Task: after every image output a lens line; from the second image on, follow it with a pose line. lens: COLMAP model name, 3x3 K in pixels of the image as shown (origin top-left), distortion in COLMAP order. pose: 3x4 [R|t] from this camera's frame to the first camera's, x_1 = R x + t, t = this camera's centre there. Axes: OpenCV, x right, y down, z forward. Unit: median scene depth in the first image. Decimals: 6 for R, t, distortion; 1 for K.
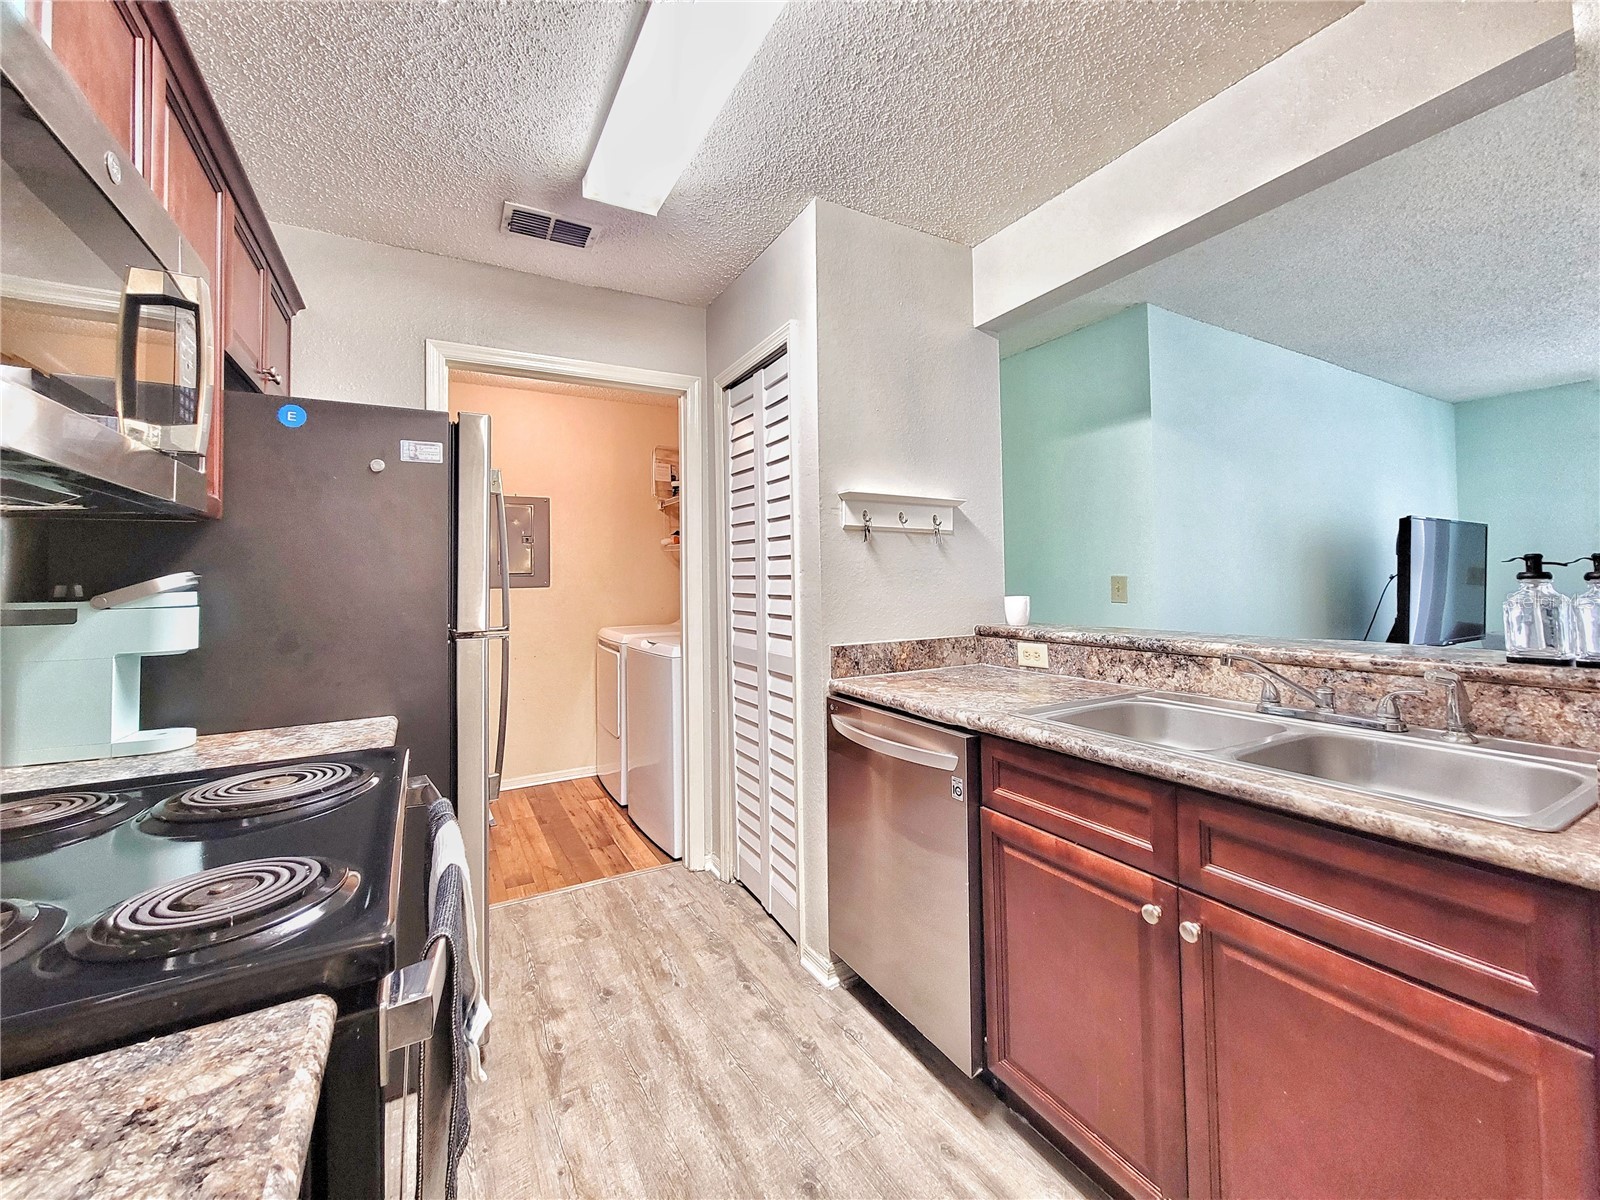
lens RADIAL K [[652.5, 0, 806.6], [0, 652.5, 557.9], [0, 0, 1]] dist [-0.000991, -0.000611]
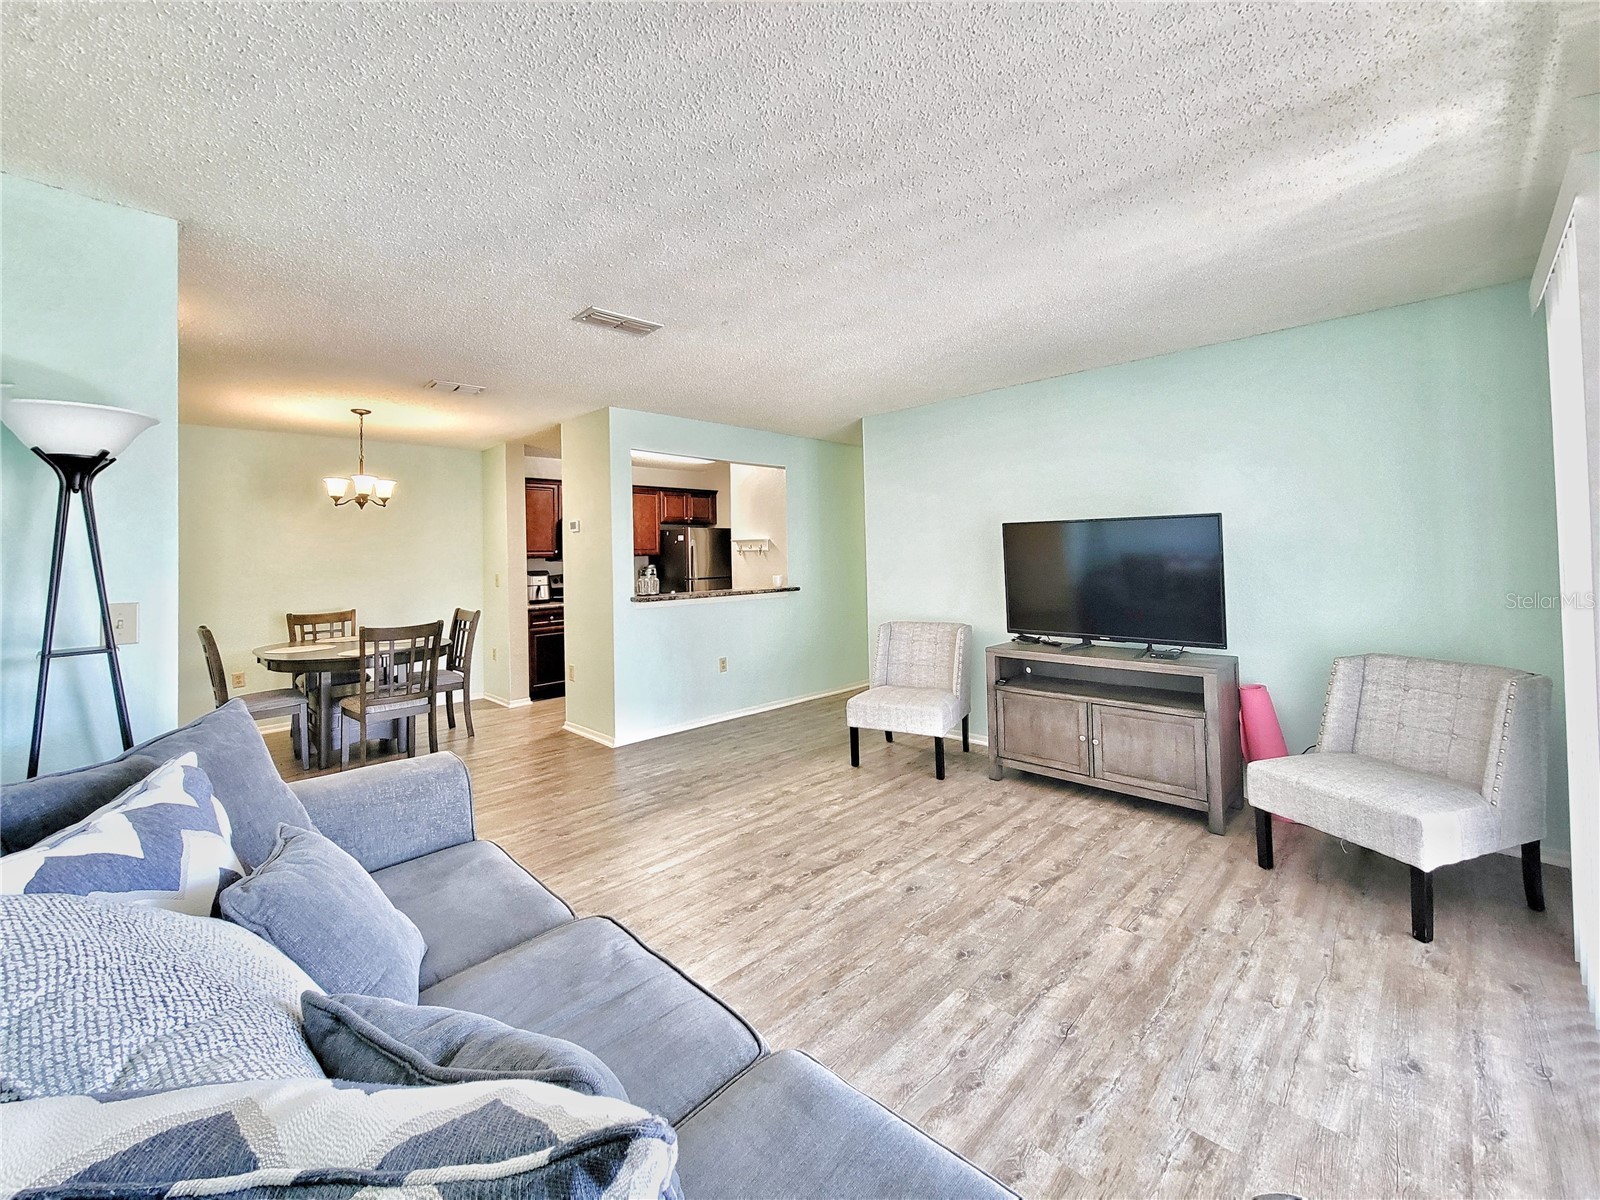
lens RADIAL K [[652.5, 0, 799.6], [0, 652.5, 540.9], [0, 0, 1]] dist [-0.000991, -0.000611]
pose [[0.276348, -0.016402, -0.960918, 3.013706], [0.050415, 0.998725, -0.002549, -0.070541], [0.959734, -0.047740, 0.276823, 0.409021]]
